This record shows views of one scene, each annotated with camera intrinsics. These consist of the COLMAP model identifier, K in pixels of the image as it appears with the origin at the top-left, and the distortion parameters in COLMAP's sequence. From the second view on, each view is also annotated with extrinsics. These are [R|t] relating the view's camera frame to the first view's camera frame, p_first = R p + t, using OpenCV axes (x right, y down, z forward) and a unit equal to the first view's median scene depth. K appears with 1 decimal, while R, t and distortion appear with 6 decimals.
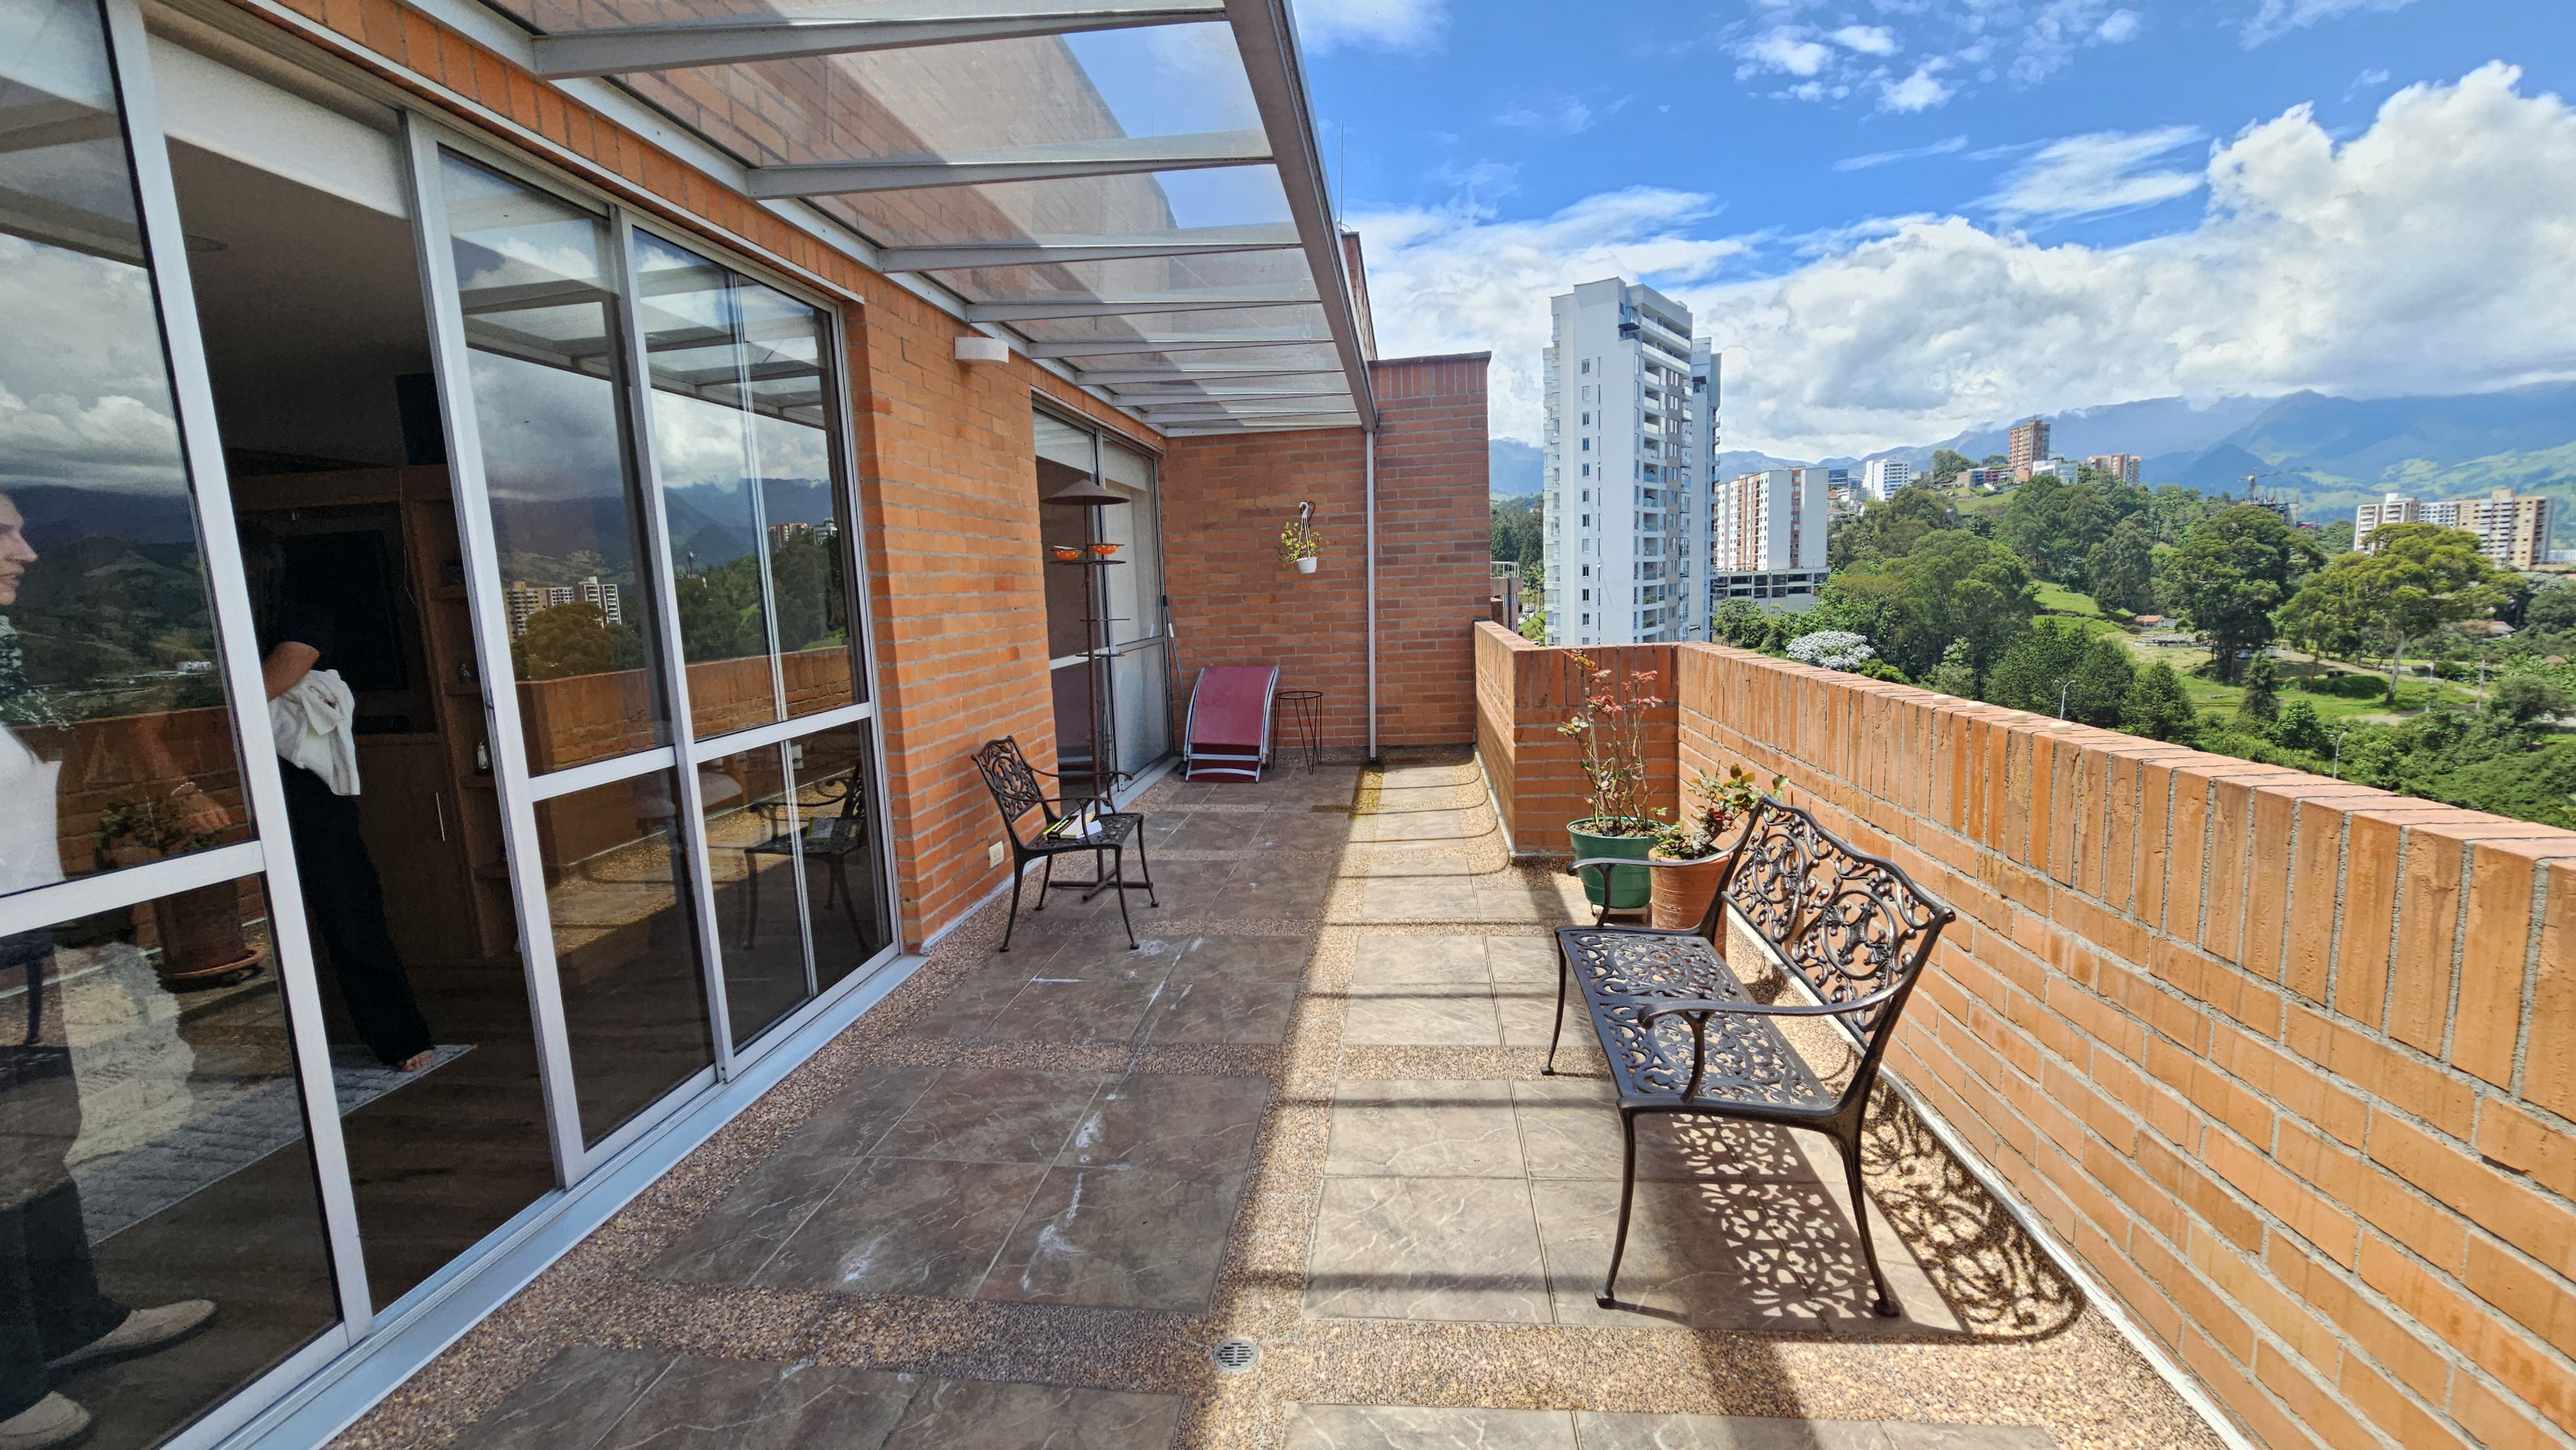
lens RADIAL K [[1051.0, 0, 1281.7], [0, 1051.0, 733.5], [0, 0, 1]] dist [-0.001004, -0.000502]
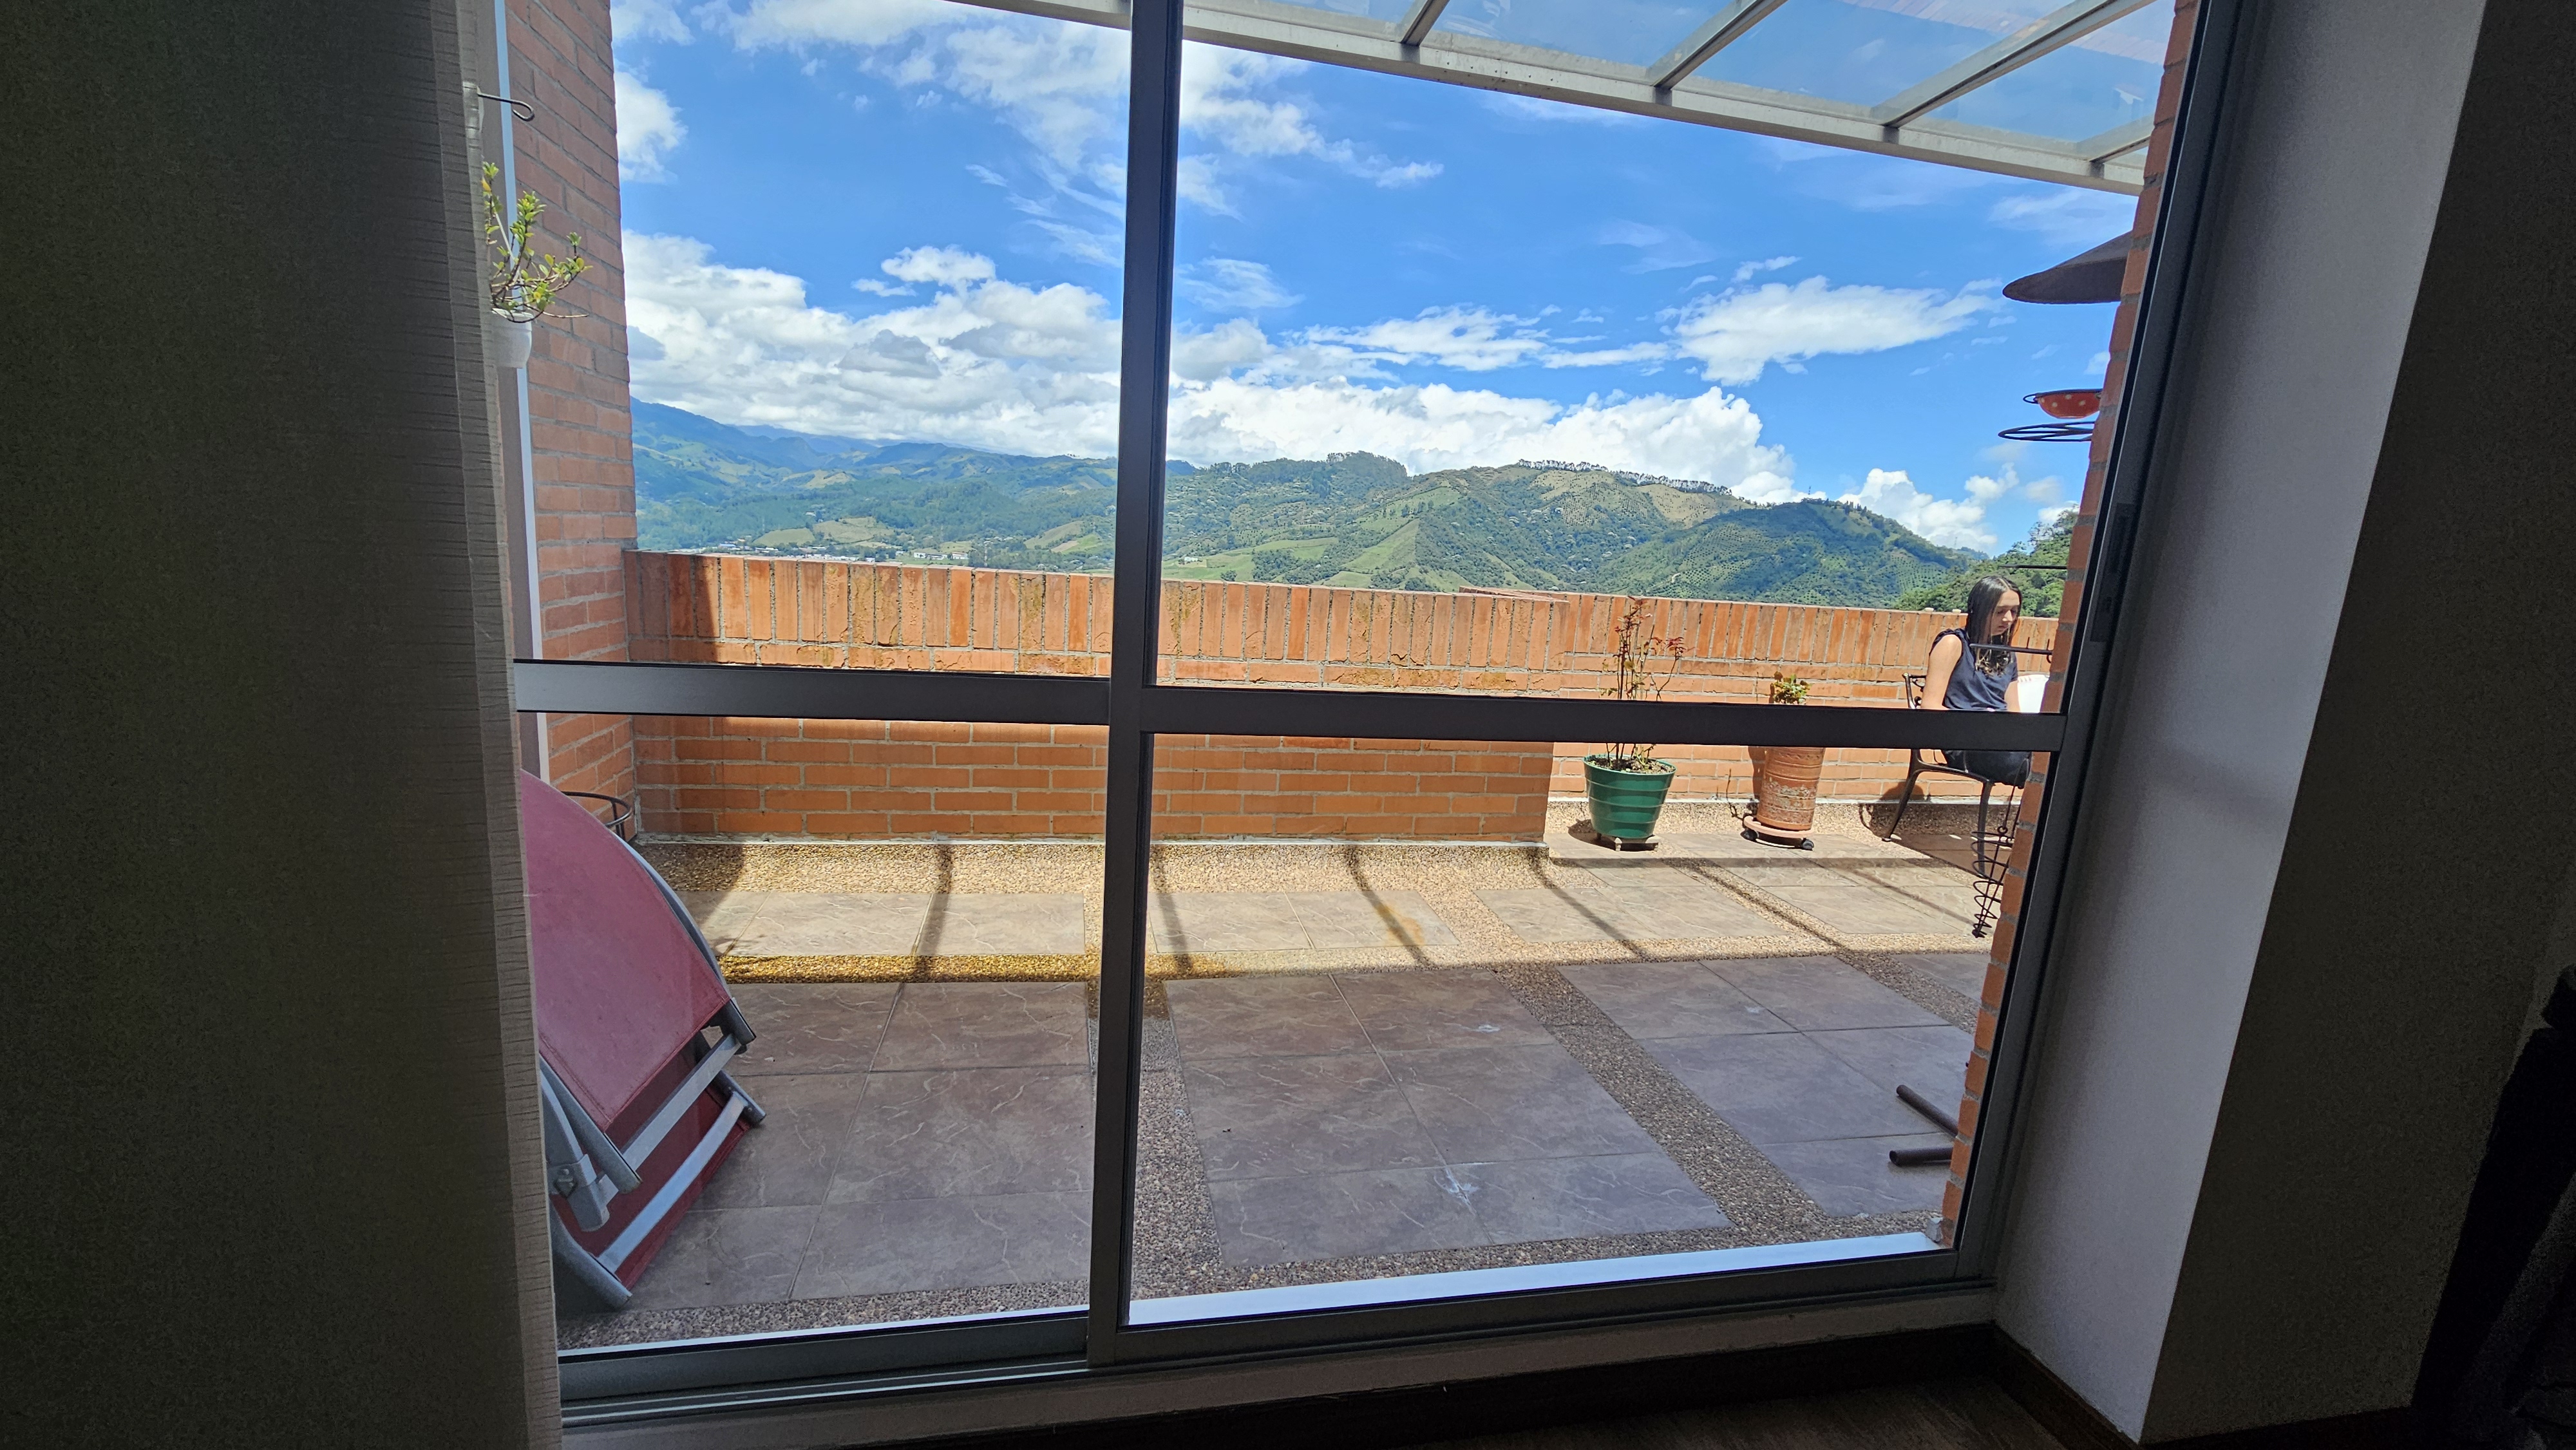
lens RADIAL K [[1051.0, 0, 1281.7], [0, 1051.0, 733.5], [0, 0, 1]] dist [-0.001004, -0.000502]
pose [[-0.286442, -0.198923, 0.937219, -0.602159], [0.079275, 0.969934, 0.230096, -0.226063], [-0.954812, 0.140207, -0.262060, 1.645233]]
